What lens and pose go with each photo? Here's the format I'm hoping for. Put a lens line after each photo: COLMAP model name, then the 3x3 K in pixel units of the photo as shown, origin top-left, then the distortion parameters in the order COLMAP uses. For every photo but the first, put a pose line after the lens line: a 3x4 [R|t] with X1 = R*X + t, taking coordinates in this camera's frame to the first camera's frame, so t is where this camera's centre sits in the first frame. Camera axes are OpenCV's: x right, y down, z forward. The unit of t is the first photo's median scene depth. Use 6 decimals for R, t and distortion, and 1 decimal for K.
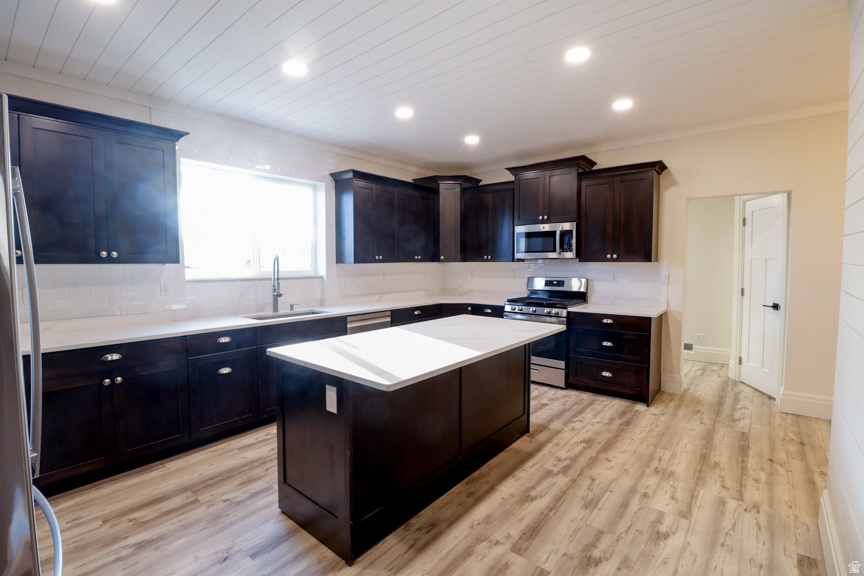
lens RADIAL K [[397.0, 0, 429.5], [0, 397.0, 285.9], [0, 0, 1]] dist [-0.004960, -0.009557]
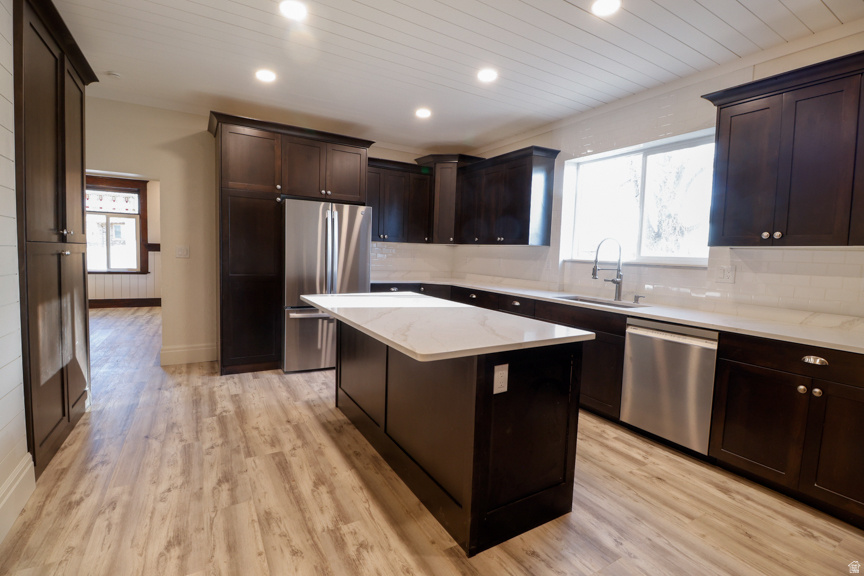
lens RADIAL K [[397.0, 0, 430.2], [0, 397.0, 283.2], [0, 0, 1]] dist [-0.004960, -0.009557]
pose [[-0.336587, 0.063069, -0.939538, 0.780396], [-0.091626, 0.990826, 0.099337, -0.030085], [0.937184, 0.119522, -0.327720, 1.159482]]
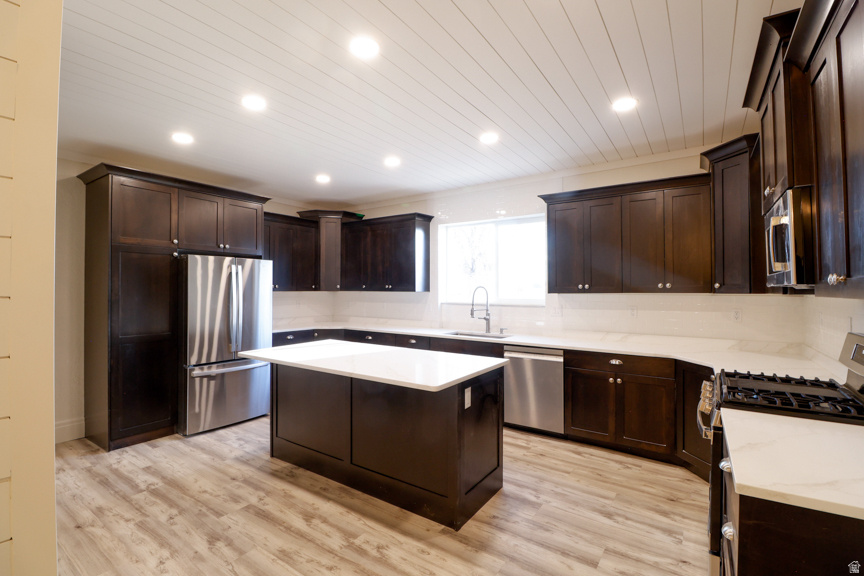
lens RADIAL K [[397.0, 0, 429.6], [0, 397.0, 284.1], [0, 0, 1]] dist [-0.004960, -0.009557]
pose [[0.087780, -0.011183, -0.996077, 1.034687], [-0.063632, 0.997832, -0.016810, -0.064353], [0.994105, 0.064858, 0.086878, 0.924754]]
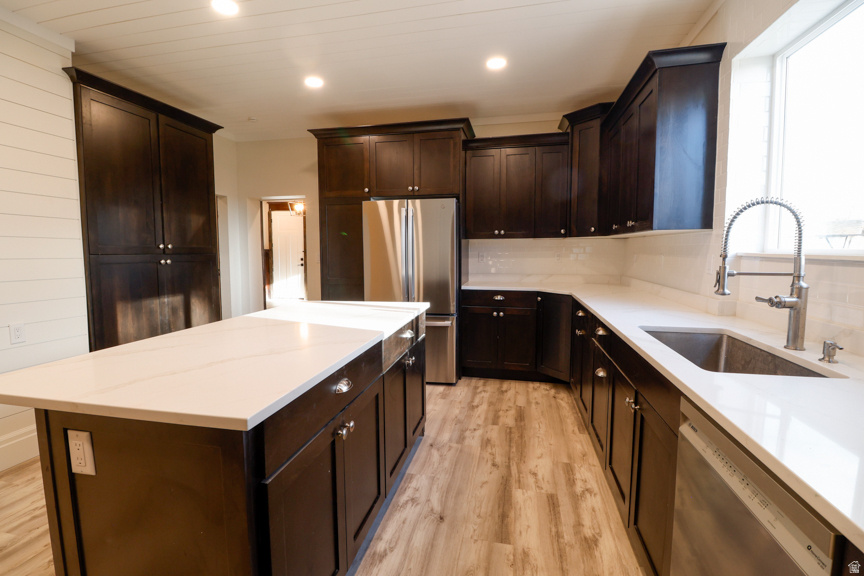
lens RADIAL K [[397.0, 0, 428.4], [0, 397.0, 286.1], [0, 0, 1]] dist [-0.004960, -0.009557]
pose [[-0.886515, 0.049278, -0.460069, 0.116617], [-0.020593, 0.989125, 0.145627, -0.051525], [0.462242, 0.138575, -0.875859, 1.506137]]
